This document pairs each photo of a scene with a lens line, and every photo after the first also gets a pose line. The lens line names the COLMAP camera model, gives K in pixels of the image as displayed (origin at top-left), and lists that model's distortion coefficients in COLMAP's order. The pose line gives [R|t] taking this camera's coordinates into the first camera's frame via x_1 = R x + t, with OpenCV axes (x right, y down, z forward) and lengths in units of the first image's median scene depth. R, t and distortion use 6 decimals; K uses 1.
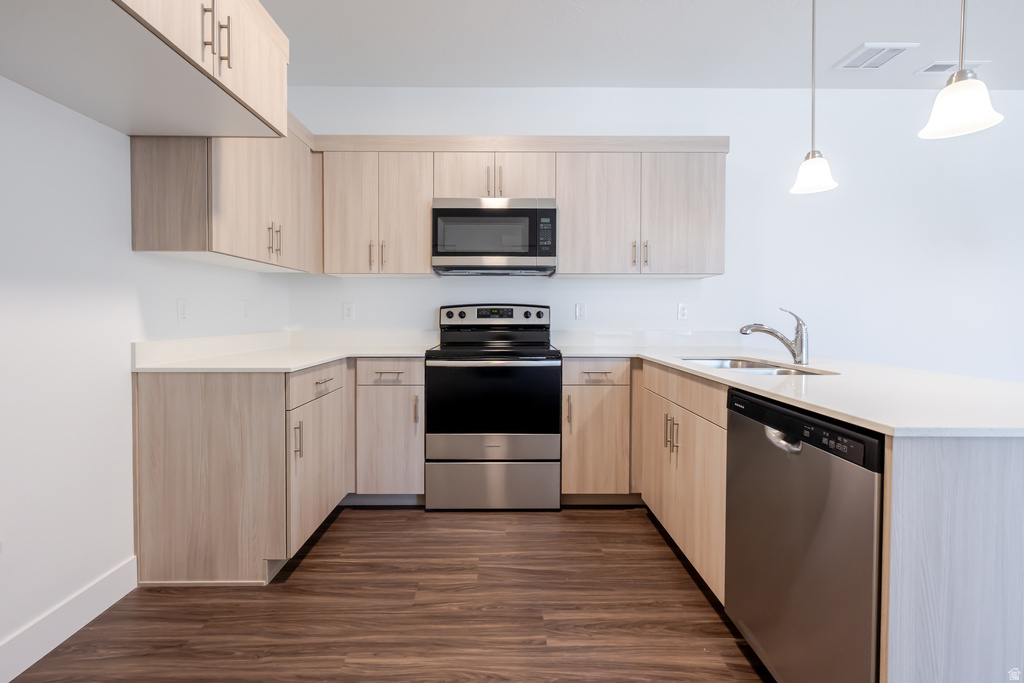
lens RADIAL K [[435.7, 0, 506.6], [0, 435.7, 316.3], [0, 0, 1]] dist [0.001452, 0.000194]
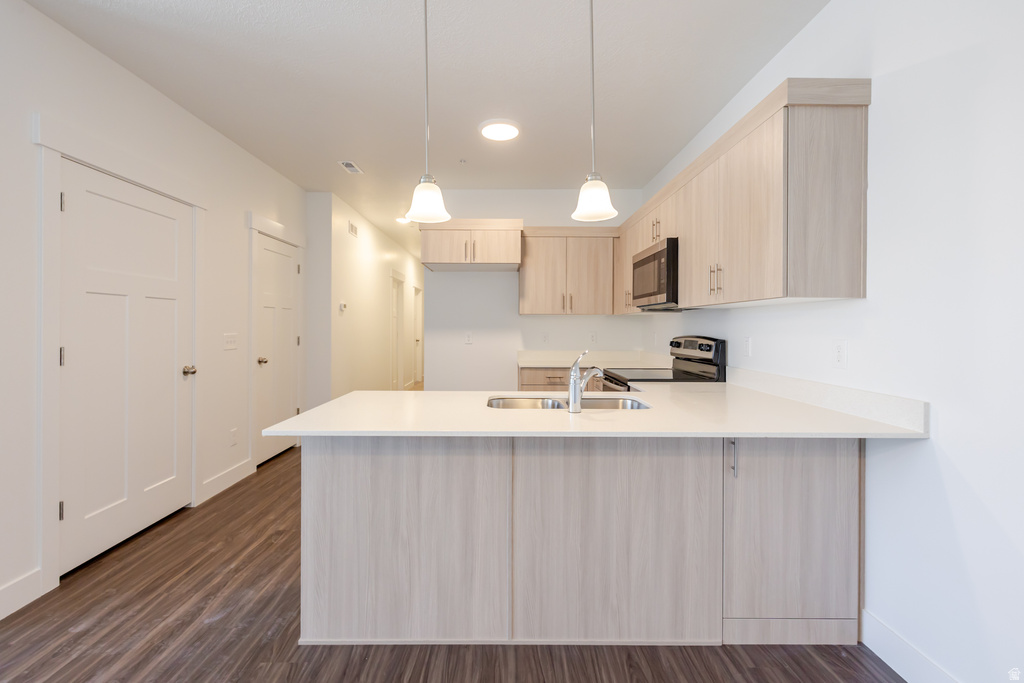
lens RADIAL K [[440.1, 0, 511.3], [0, 440.1, 327.5], [0, 0, 1]] dist [0.000951, 0.000242]
pose [[0.004596, 0.000157, -0.999989, 1.170298], [-0.008415, 0.999965, 0.000119, -0.050694], [0.999954, 0.008414, 0.004597, 0.623802]]
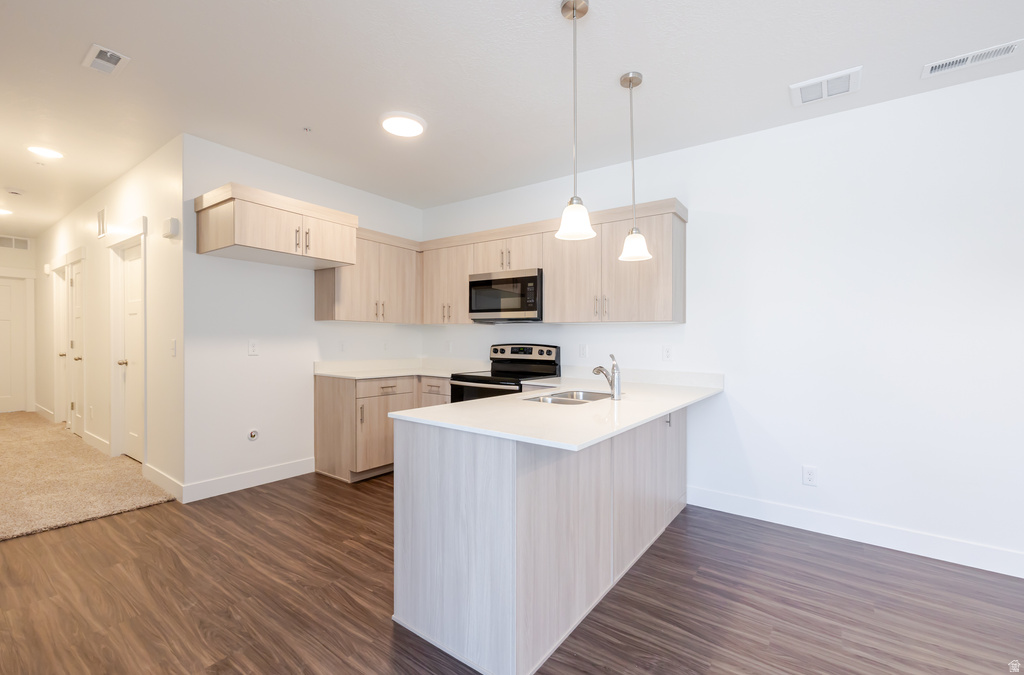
lens RADIAL K [[436.2, 0, 512.0], [0, 436.2, 337.5], [0, 0, 1]] dist [0.000740, -0.000105]
pose [[0.806321, 0.007302, -0.591433, 0.853521], [-0.016460, 0.999814, -0.010097, -0.038374], [0.591249, 0.017876, 0.806291, -0.141098]]
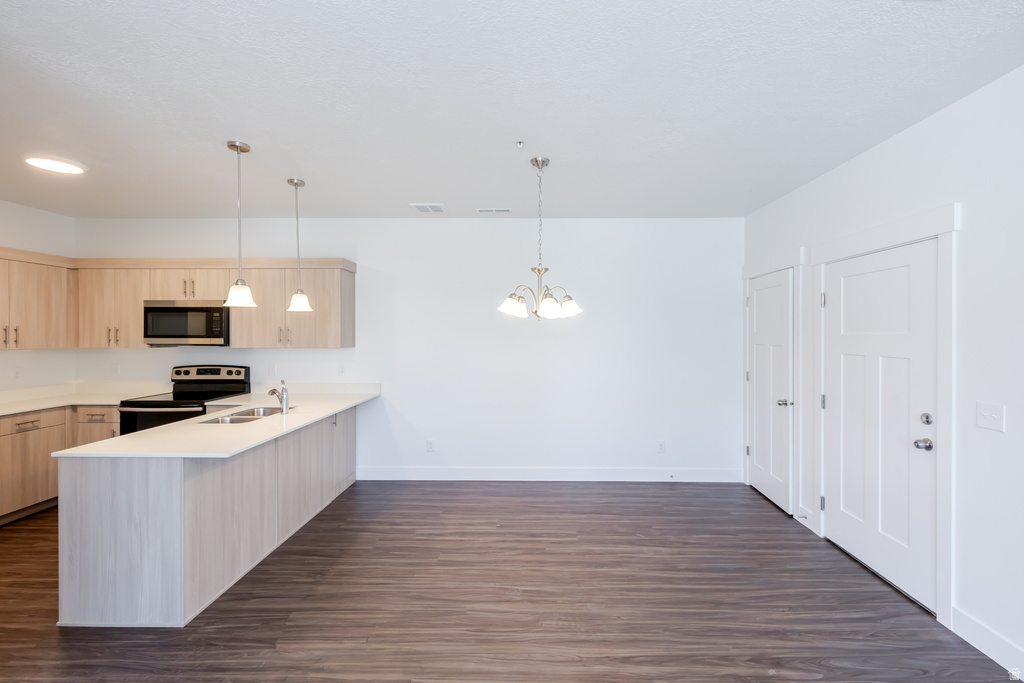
lens RADIAL K [[431.5, 0, 524.6], [0, 431.5, 325.4], [0, 0, 1]] dist [0.000408, 0.000094]
pose [[0.999914, -0.000257, -0.013126, 1.196069], [-0.000032, 0.999759, -0.021969, -0.147943], [0.013128, 0.021968, 0.999672, -0.511623]]
